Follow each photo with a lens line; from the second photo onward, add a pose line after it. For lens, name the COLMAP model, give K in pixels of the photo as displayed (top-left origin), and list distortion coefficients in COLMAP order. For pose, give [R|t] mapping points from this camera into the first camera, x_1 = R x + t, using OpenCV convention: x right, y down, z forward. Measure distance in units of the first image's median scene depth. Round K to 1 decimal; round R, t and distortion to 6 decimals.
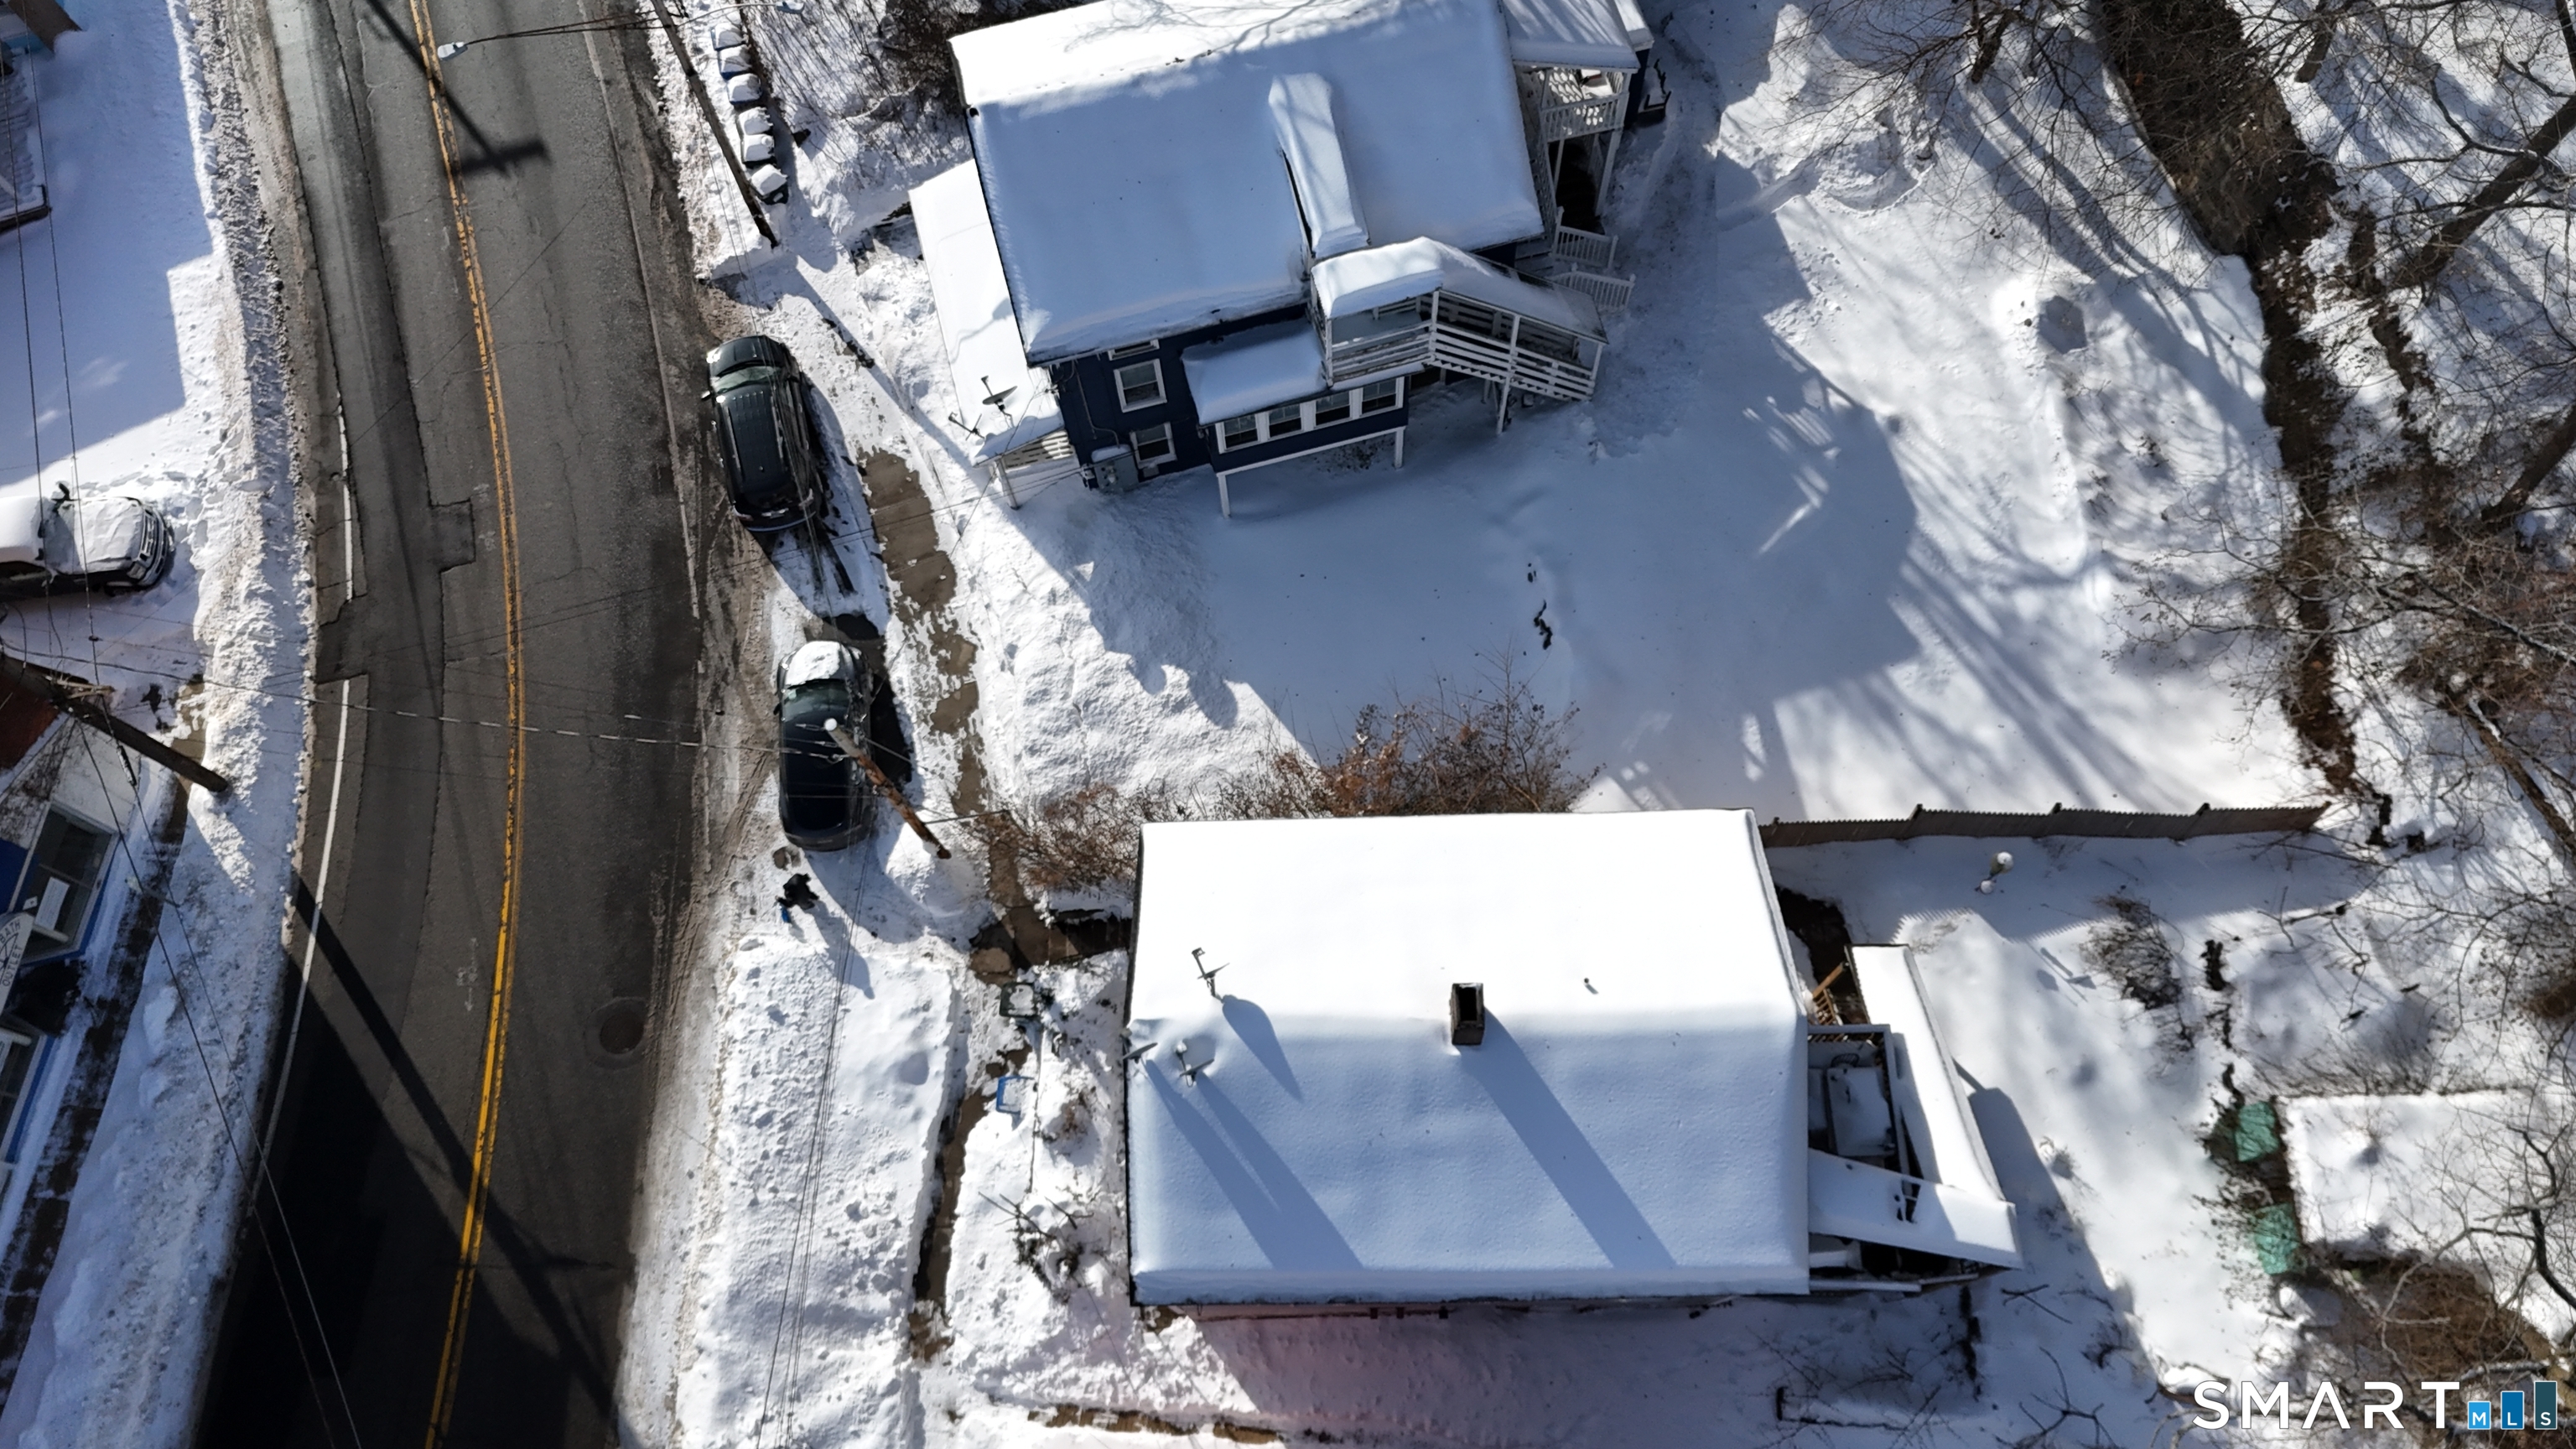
lens RADIAL K [[1876.3, 0, 1323.9], [0, 1876.3, 714.4], [0, 0, 1]] dist [0.080736, -0.096086]
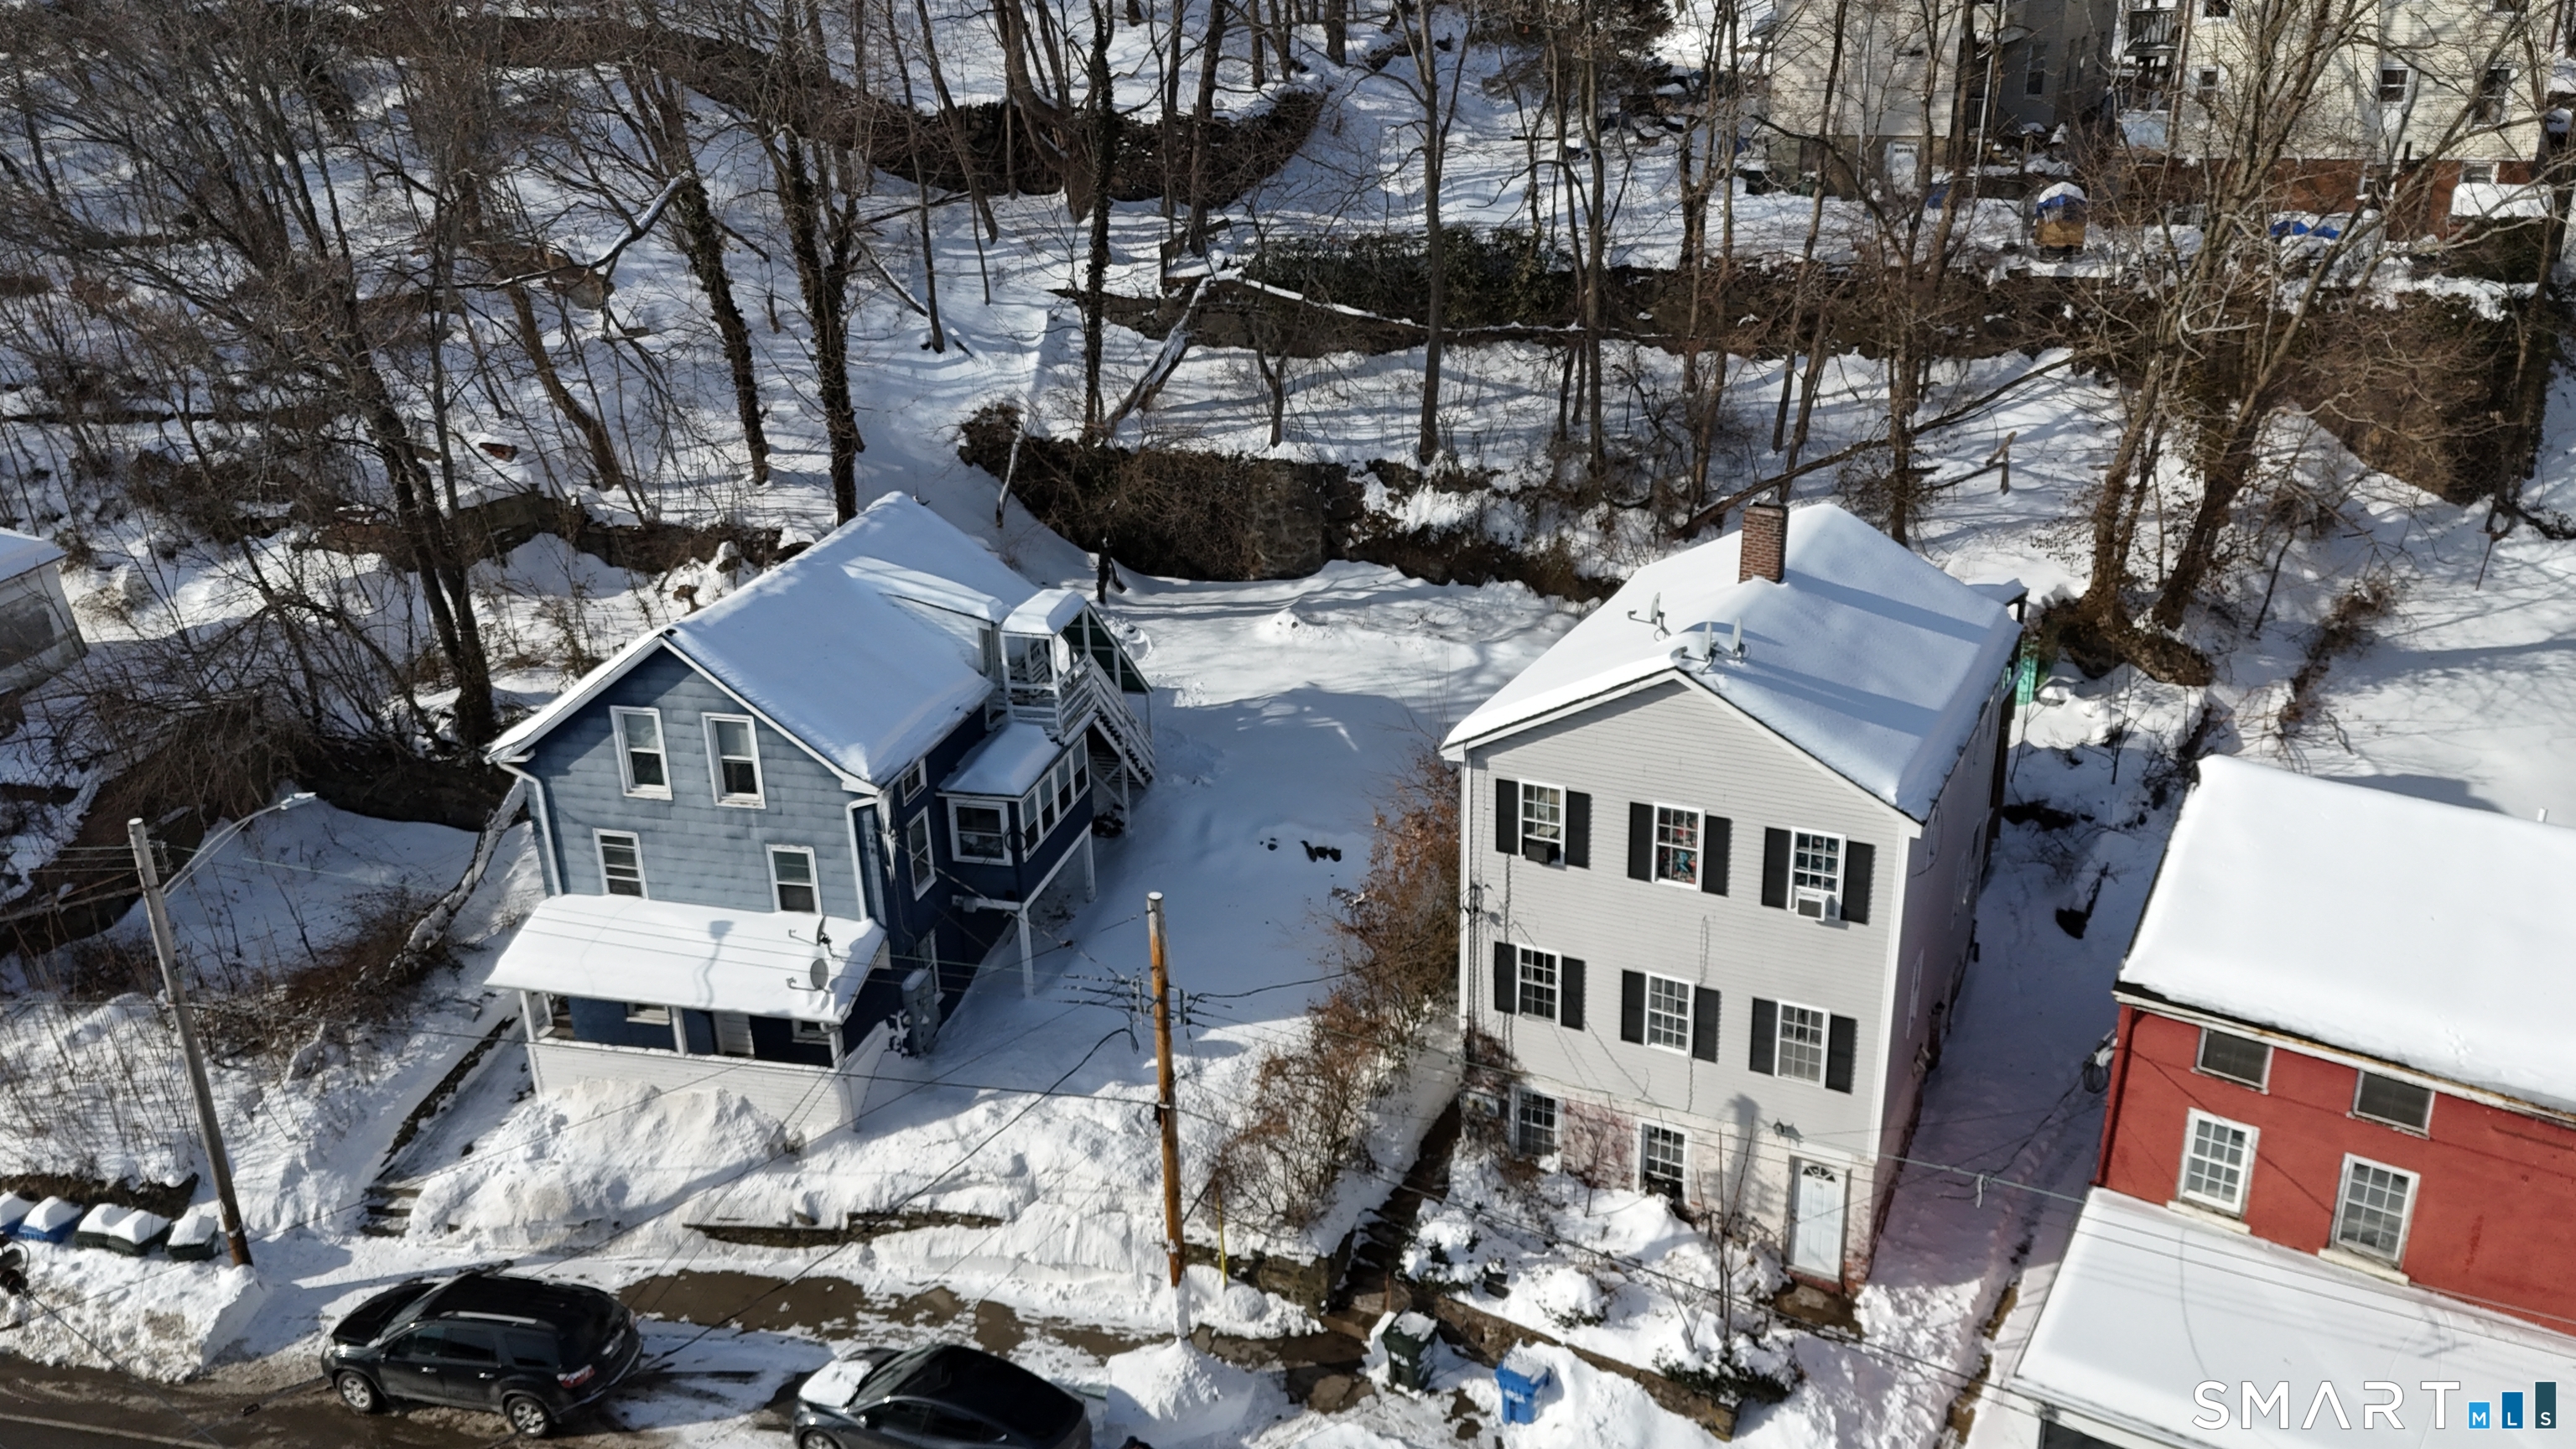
lens RADIAL K [[1884.4, 0, 1294.1], [0, 1884.4, 678.3], [0, 0, 1]] dist [0.088814, -0.085068]
pose [[0.476469, -0.289688, 0.830095, -0.778303], [0.825039, 0.473560, -0.308304, 0.231914], [-0.303788, 0.831758, 0.464640, 0.429788]]
